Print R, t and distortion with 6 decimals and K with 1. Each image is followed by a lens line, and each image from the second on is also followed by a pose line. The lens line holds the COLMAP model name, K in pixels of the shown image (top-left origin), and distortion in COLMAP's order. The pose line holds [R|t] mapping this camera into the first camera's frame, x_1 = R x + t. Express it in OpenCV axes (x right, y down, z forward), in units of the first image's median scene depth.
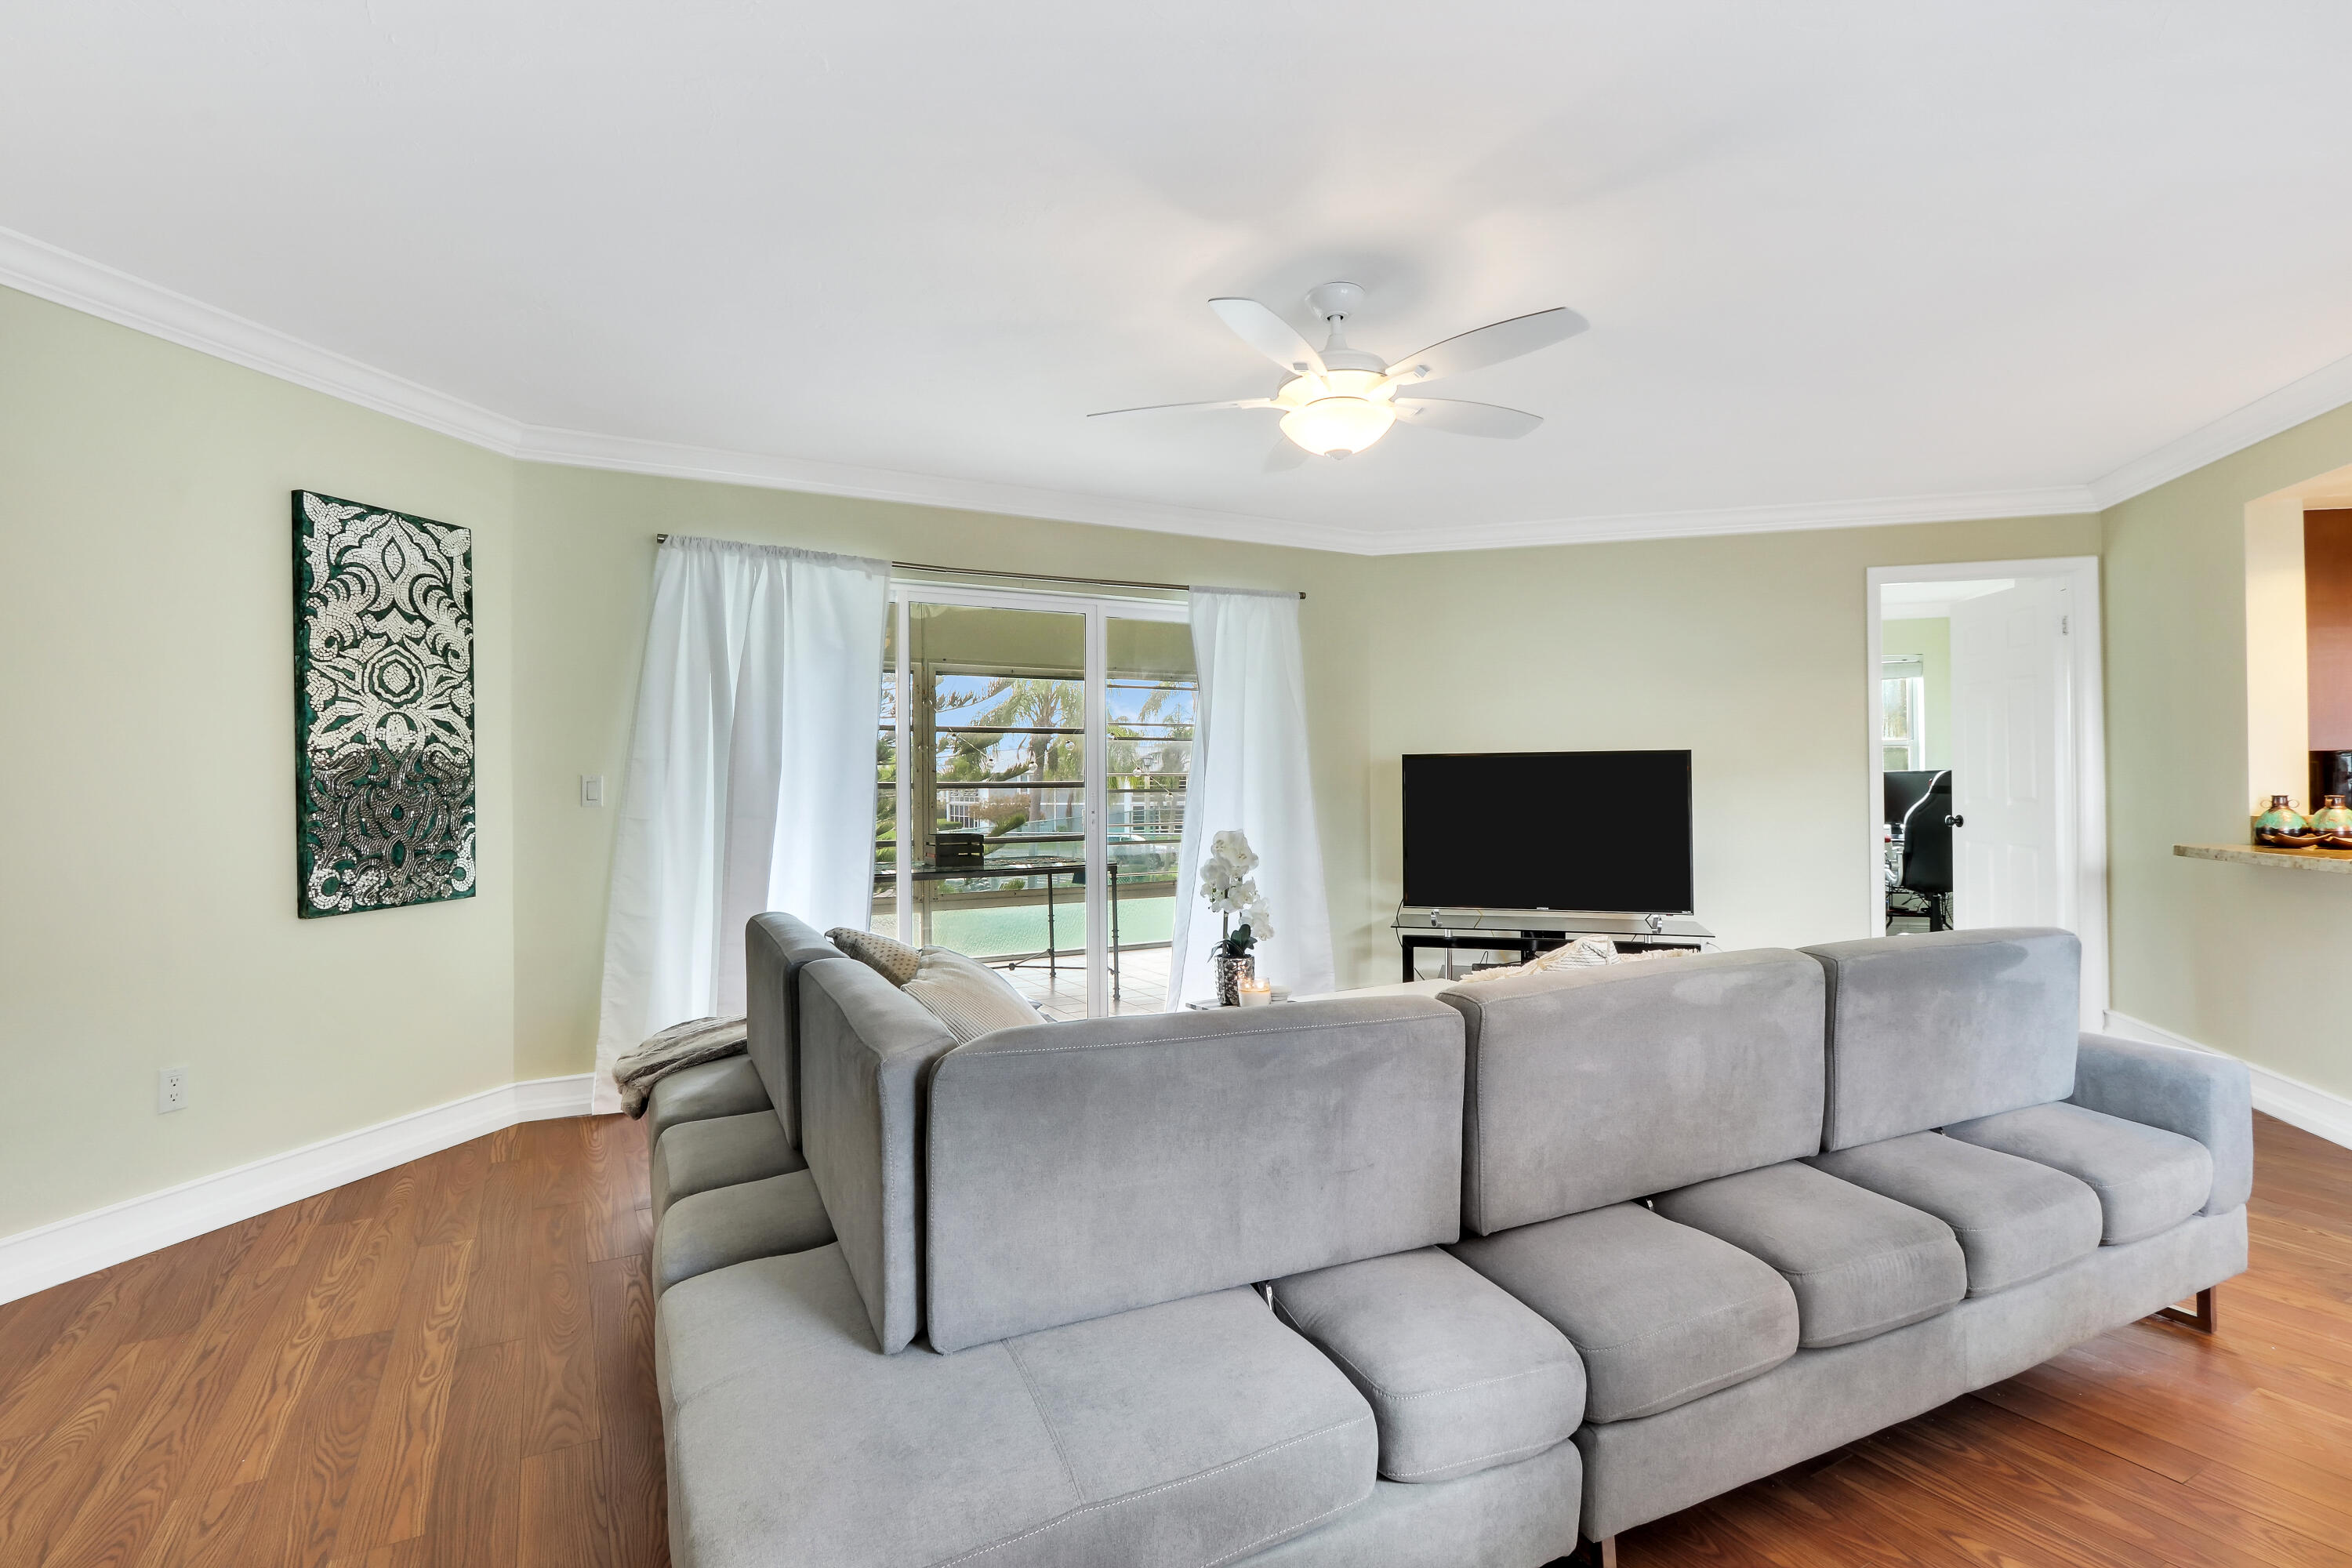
lens RADIAL K [[1128.2, 0, 1120.3], [0, 1128.2, 775.0], [0, 0, 1]] dist [-0.002468, -0.000246]
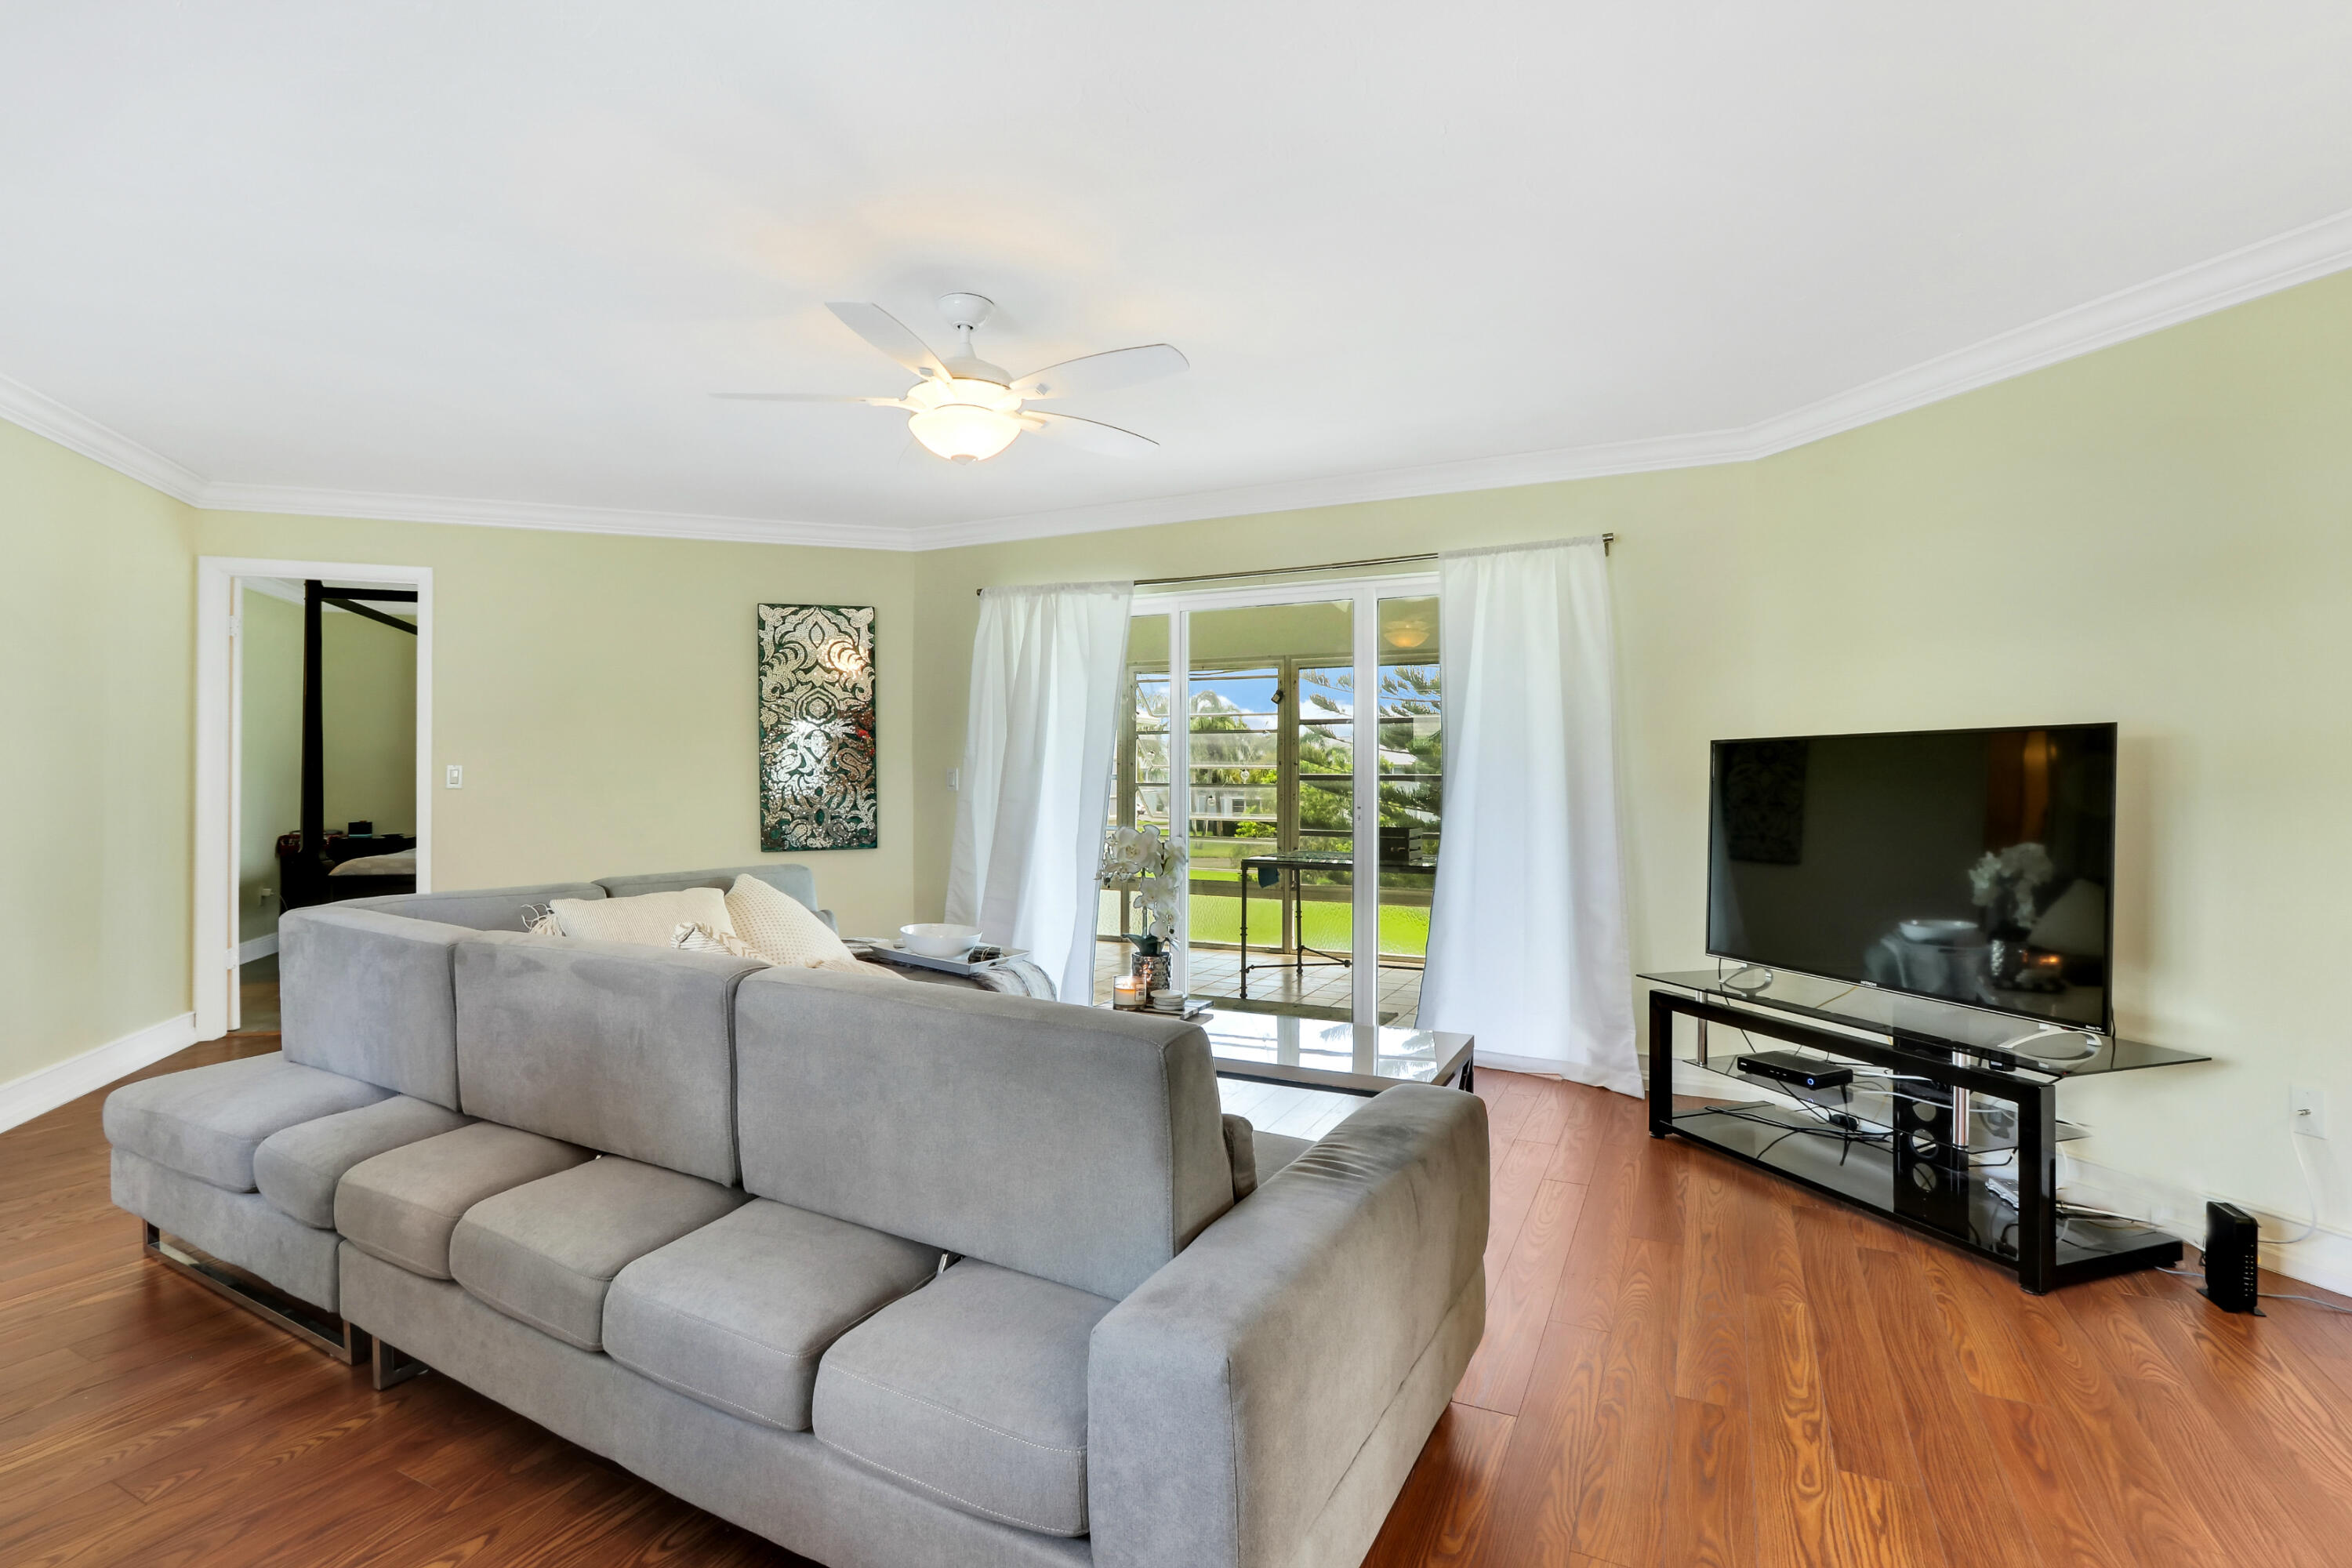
lens RADIAL K [[1128.2, 0, 1120.3], [0, 1128.2, 775.0], [0, 0, 1]] dist [-0.002468, -0.000246]
pose [[0.556504, 0.009540, -0.830790, 0.931274], [-0.000288, 0.999936, 0.011289, -0.008481], [0.830845, -0.006043, 0.556471, 0.450603]]
